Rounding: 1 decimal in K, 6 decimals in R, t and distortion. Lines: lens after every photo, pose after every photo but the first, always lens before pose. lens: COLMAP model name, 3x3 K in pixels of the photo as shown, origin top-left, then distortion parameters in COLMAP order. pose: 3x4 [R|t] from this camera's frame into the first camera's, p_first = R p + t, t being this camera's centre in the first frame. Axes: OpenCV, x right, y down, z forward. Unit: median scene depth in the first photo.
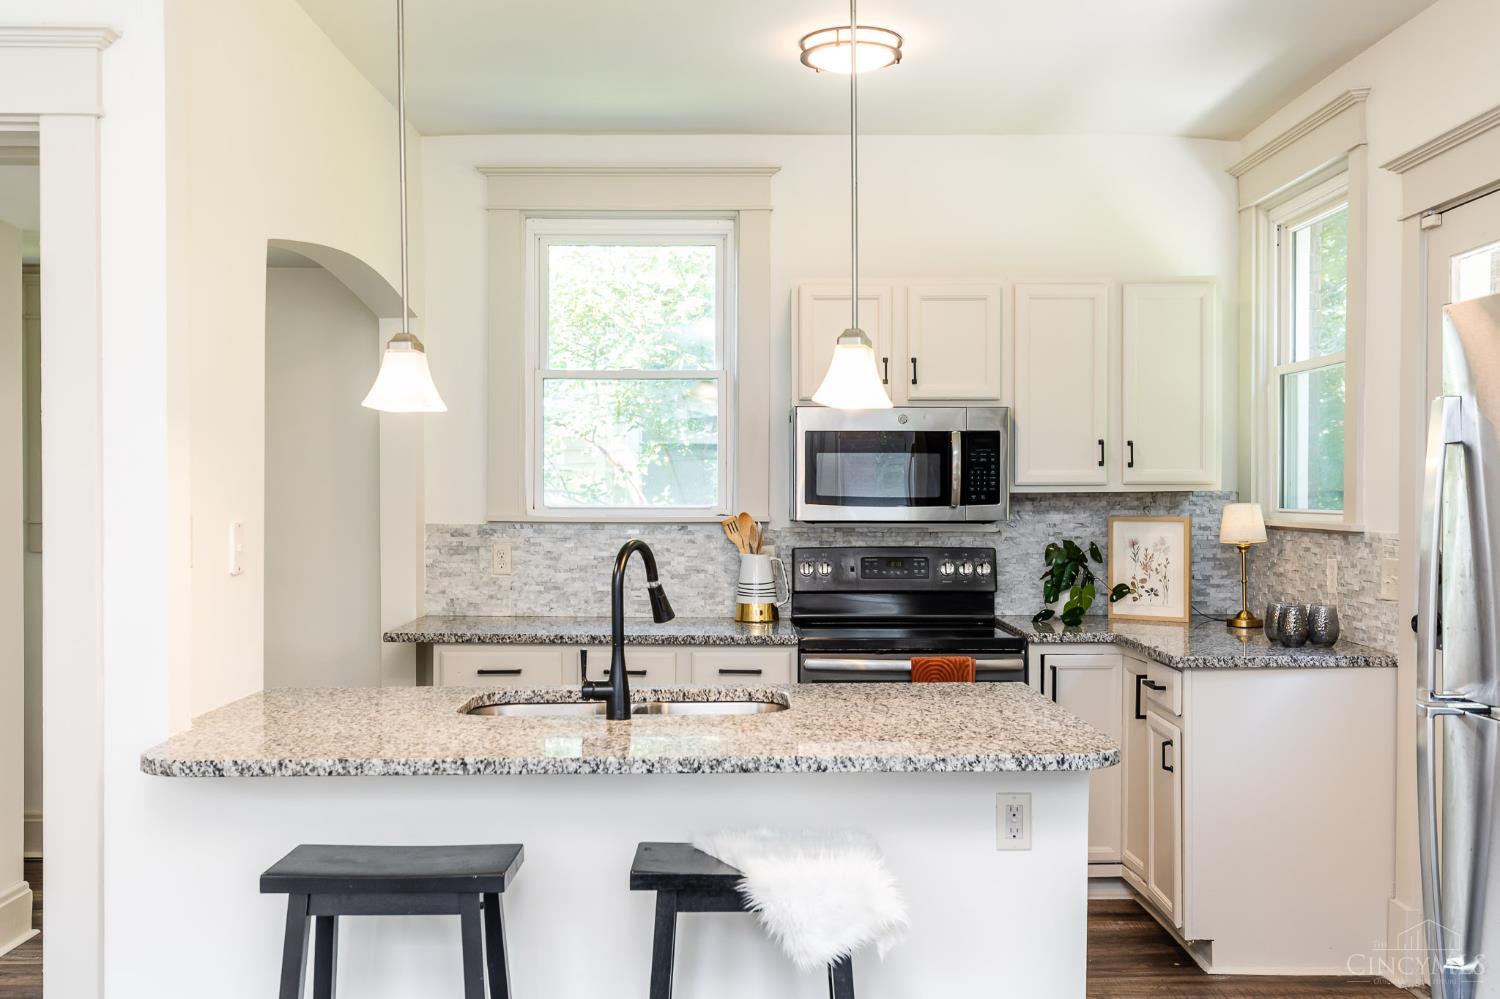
lens RADIAL K [[1445.9, 0, 750.0], [0, 1445.9, 499.5], [0, 0, 1]] dist [-0.018233, -0.004096]
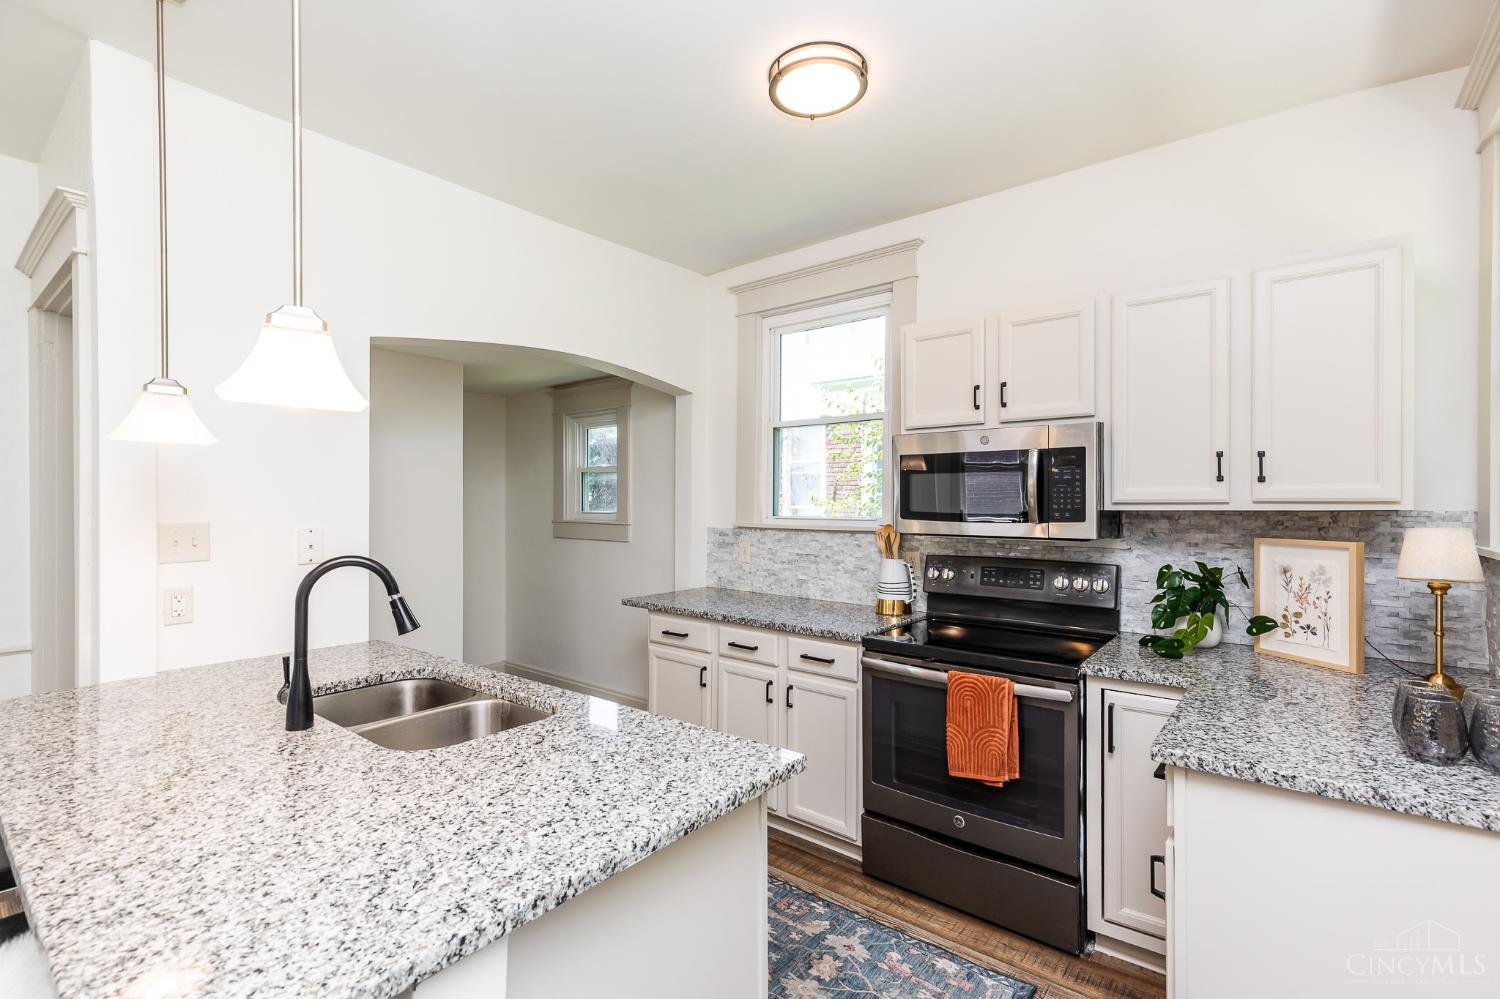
lens RADIAL K [[682.9, 0, 743.4], [0, 682.9, 503.2], [0, 0, 1]] dist [0.003341, -0.000397]
pose [[0.770566, 0.001836, -0.637357, 0.274446], [-0.005471, 0.999978, -0.003734, -0.006274], [0.637336, 0.006364, 0.770559, 0.473428]]
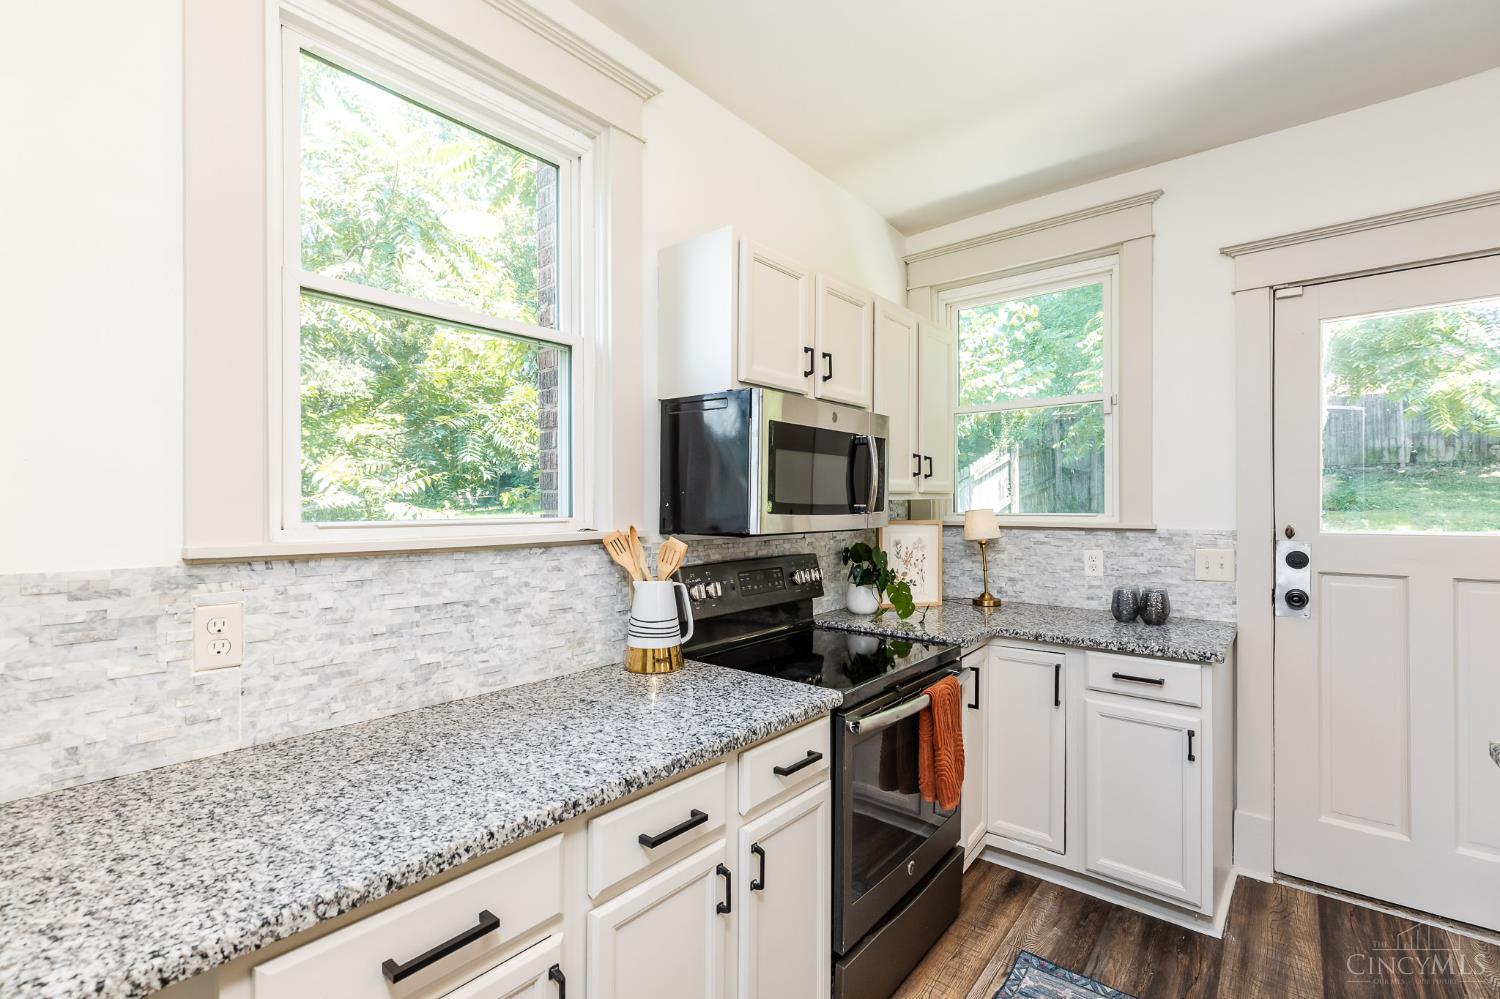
lens RADIAL K [[667.9, 0, 744.4], [0, 667.9, 502.0], [0, 0, 1]] dist [0.001067, 0.000546]
pose [[0.643772, 0.000164, 0.765217, -0.234412], [0.008870, 0.999931, -0.007676, -0.000325], [-0.765166, 0.011729, 0.643726, 0.735423]]
